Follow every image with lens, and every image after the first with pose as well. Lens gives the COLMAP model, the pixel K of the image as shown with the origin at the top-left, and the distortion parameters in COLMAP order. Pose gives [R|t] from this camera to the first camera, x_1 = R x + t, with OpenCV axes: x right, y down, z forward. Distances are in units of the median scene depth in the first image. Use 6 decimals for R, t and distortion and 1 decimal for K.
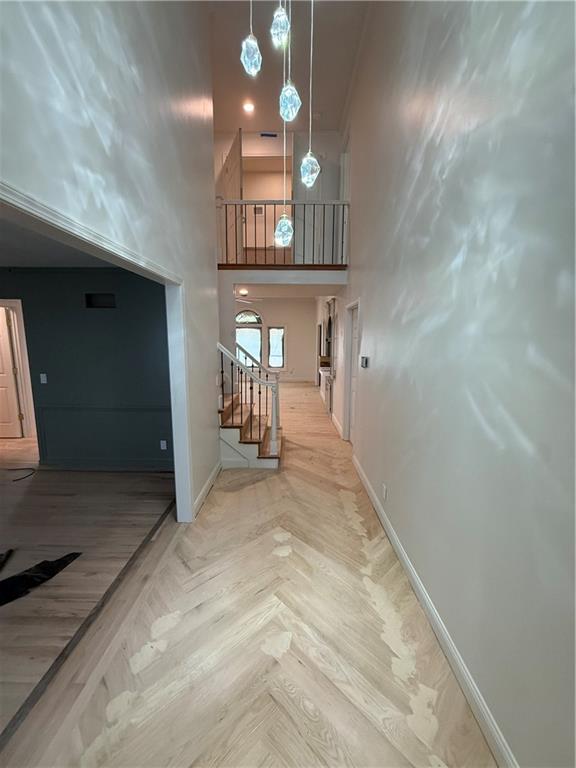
lens RADIAL K [[307.7, 0, 286.5], [0, 307.7, 382.1], [0, 0, 1]] dist [-0.002772, 0.001084]
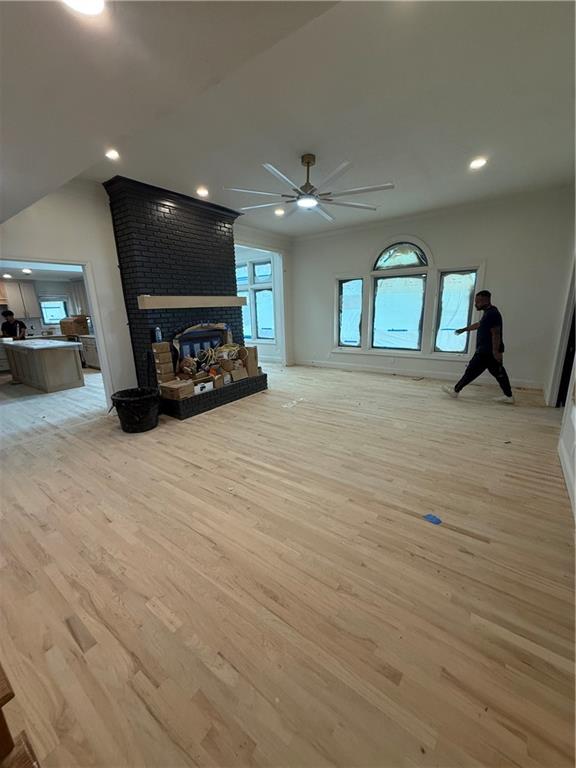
lens RADIAL K [[307.7, 0, 286.5], [0, 307.7, 382.0], [0, 0, 1]] dist [-0.002772, 0.001084]
pose [[0.820790, 0.109041, -0.560726, 0.103289], [-0.044531, 0.990839, 0.127497, -0.156395], [0.569492, -0.079678, 0.818126, 1.279742]]
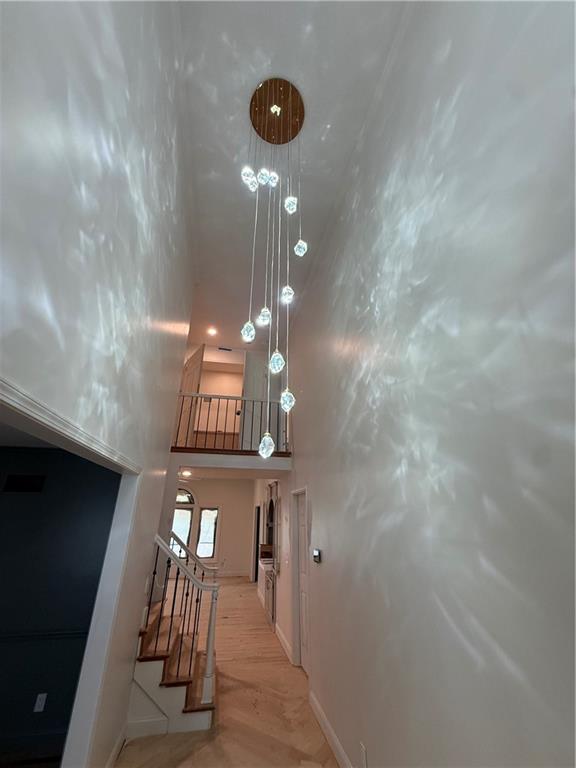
lens RADIAL K [[307.7, 0, 286.2], [0, 307.7, 380.9], [0, 0, 1]] dist [-0.002772, 0.001084]
pose [[0.976873, 0.086570, 0.195513, -0.067088], [0.030243, 0.849241, -0.527138, -0.024433], [-0.211672, 0.520860, 0.826982, -0.044385]]
